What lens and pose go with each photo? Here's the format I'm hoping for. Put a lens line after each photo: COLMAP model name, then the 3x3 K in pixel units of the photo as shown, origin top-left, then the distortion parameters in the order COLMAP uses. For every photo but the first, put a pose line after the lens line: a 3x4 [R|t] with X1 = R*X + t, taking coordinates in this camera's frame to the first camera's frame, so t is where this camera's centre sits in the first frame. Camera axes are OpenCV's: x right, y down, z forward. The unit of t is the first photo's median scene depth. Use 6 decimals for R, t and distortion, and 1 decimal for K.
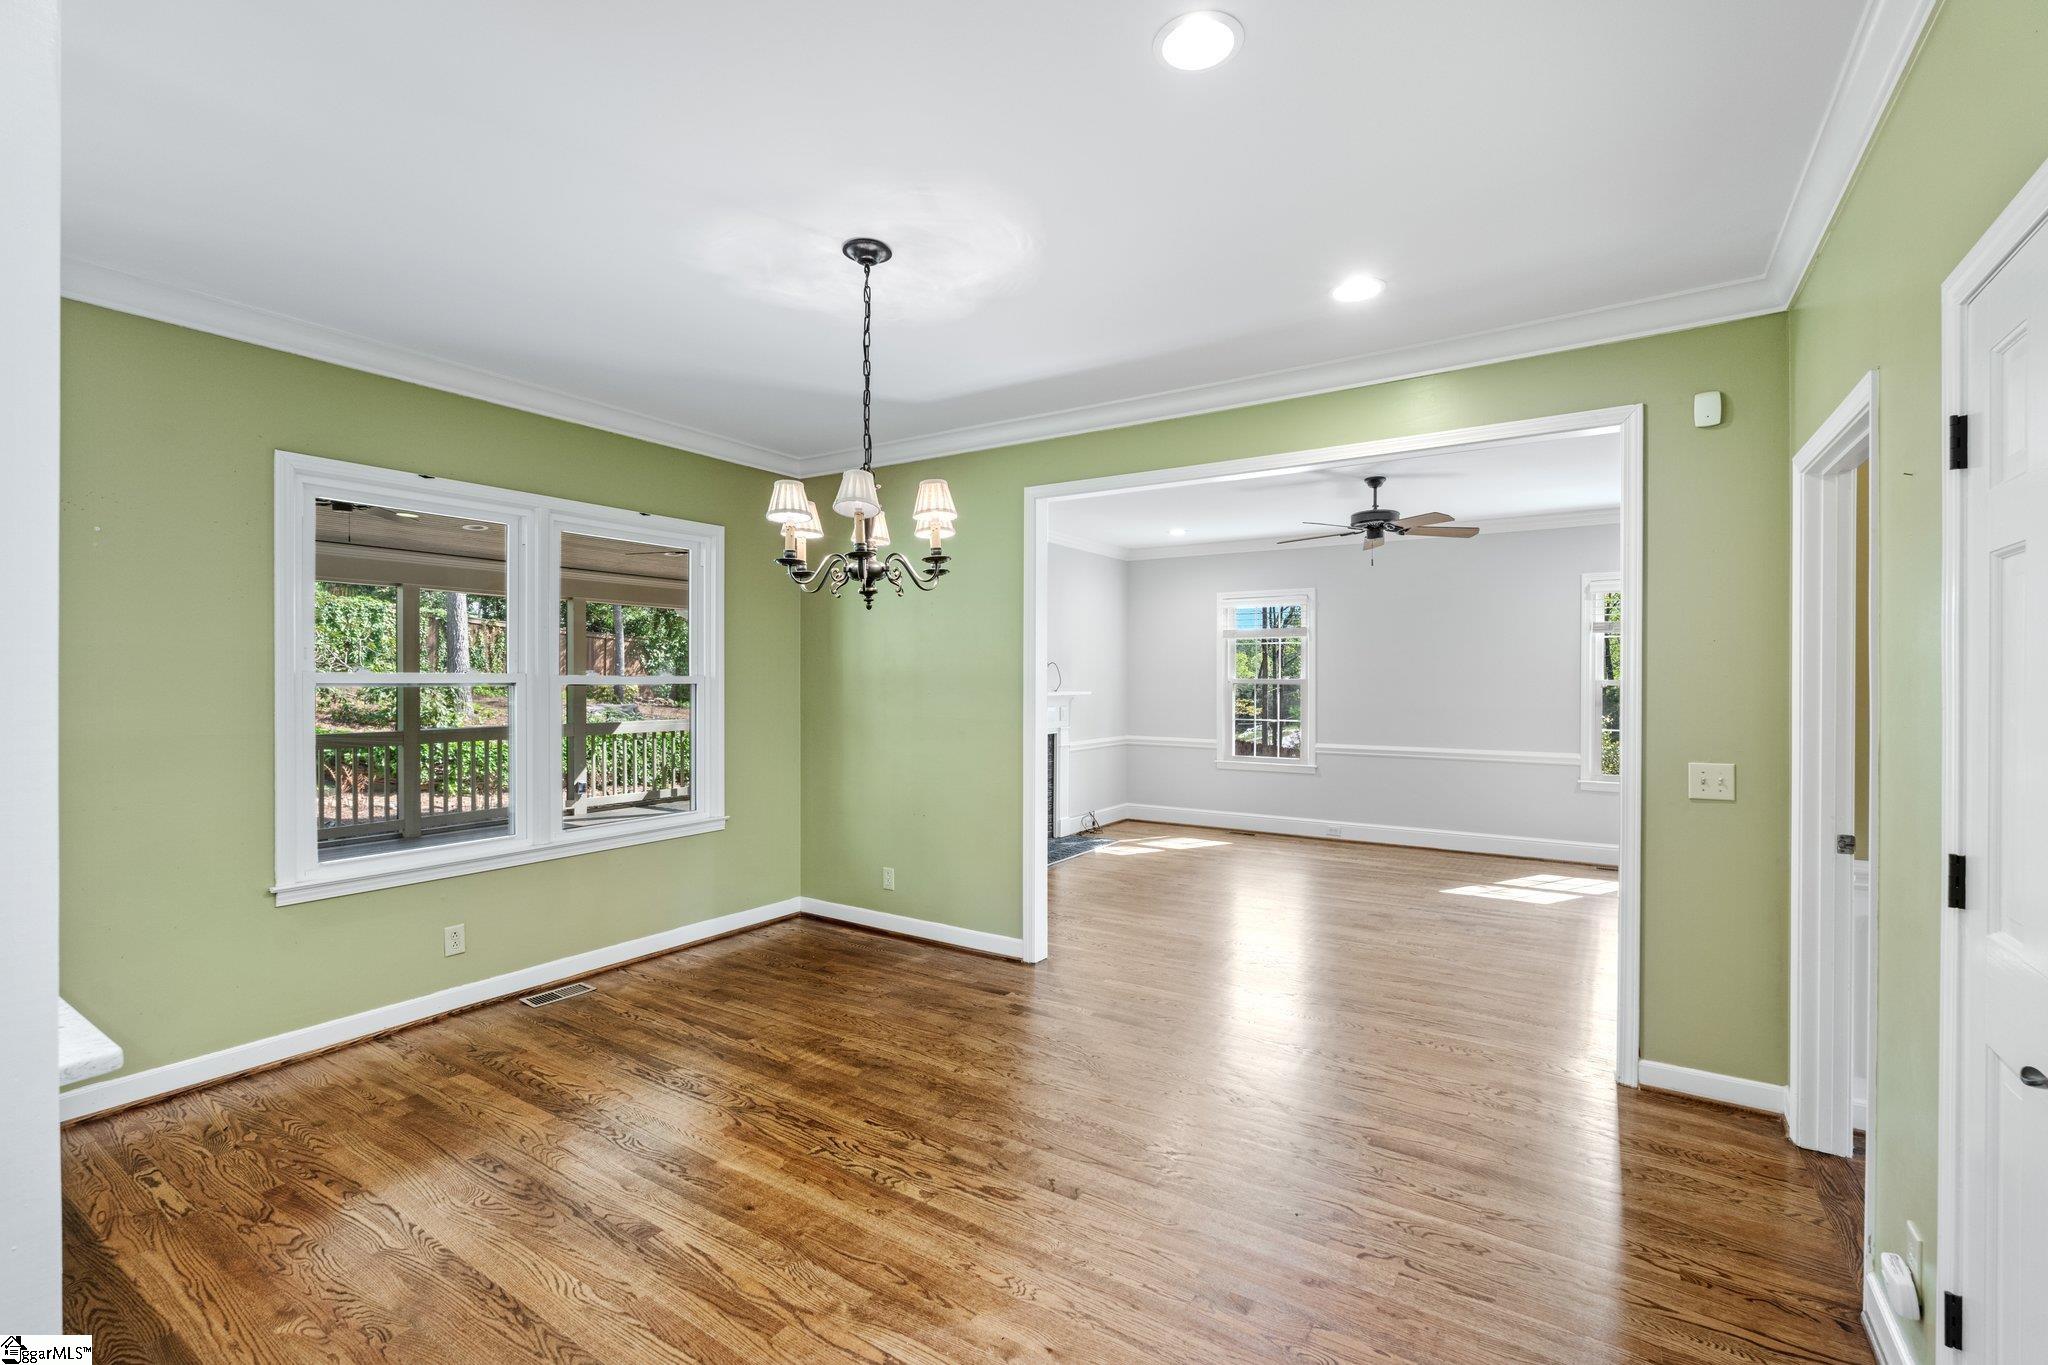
lens RADIAL K [[887.8, 0, 1023.8], [0, 887.8, 685.5], [0, 0, 1]] dist [-0.006438, 0.000795]
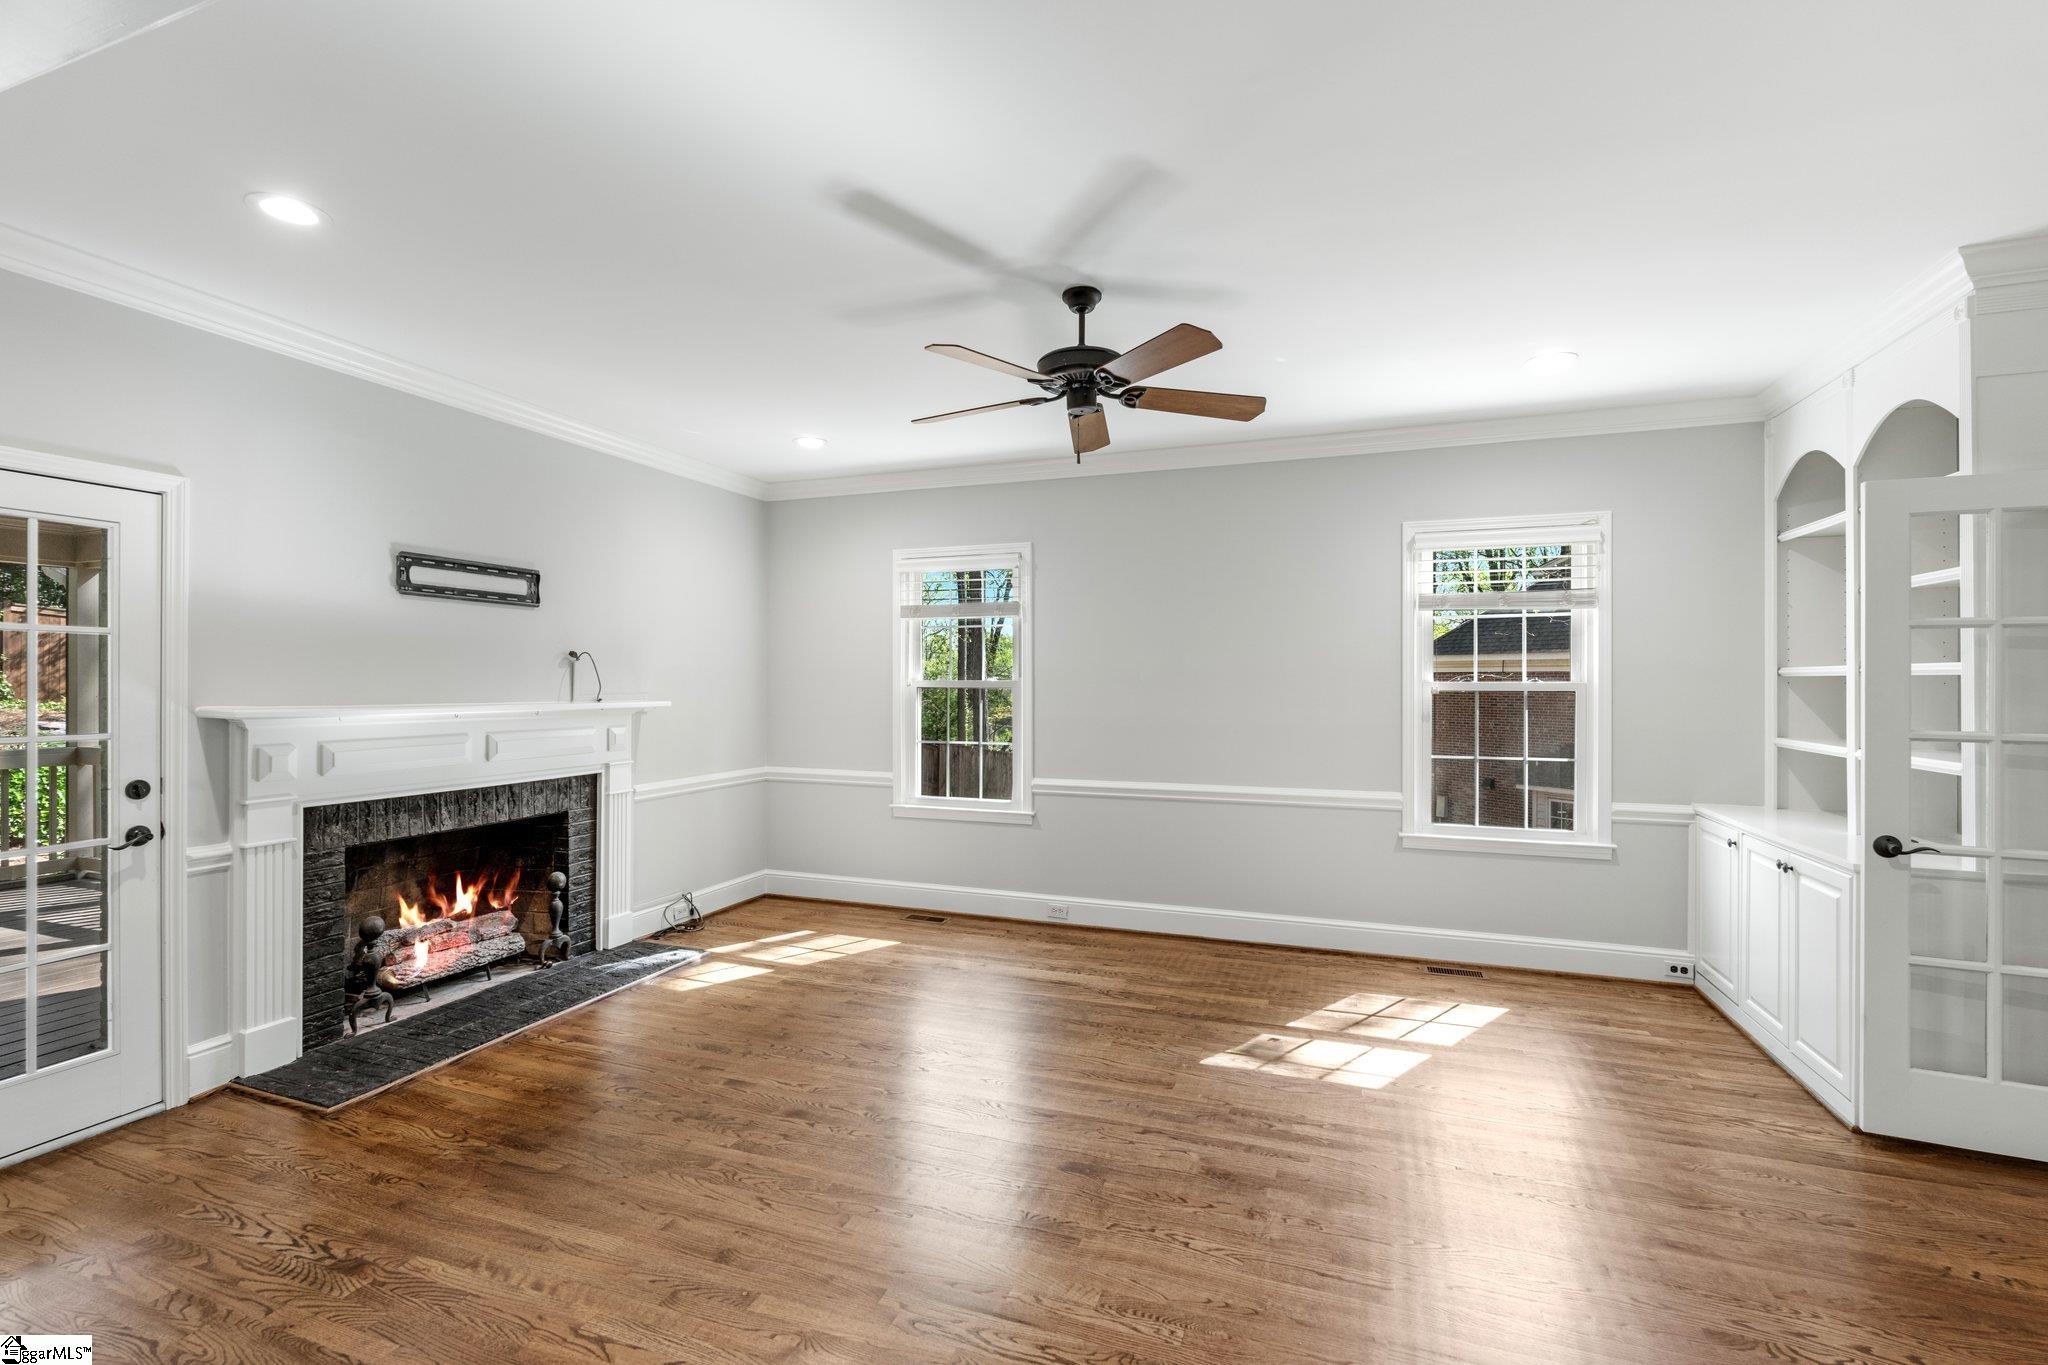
lens RADIAL K [[887.8, 0, 1027.7], [0, 887.8, 686.3], [0, 0, 1]] dist [-0.006438, 0.000795]
pose [[0.974312, -0.001769, 0.225193, 0.289144], [0.002049, 0.999997, -0.001013, -0.003744], [-0.225191, 0.001448, 0.974314, 0.585230]]
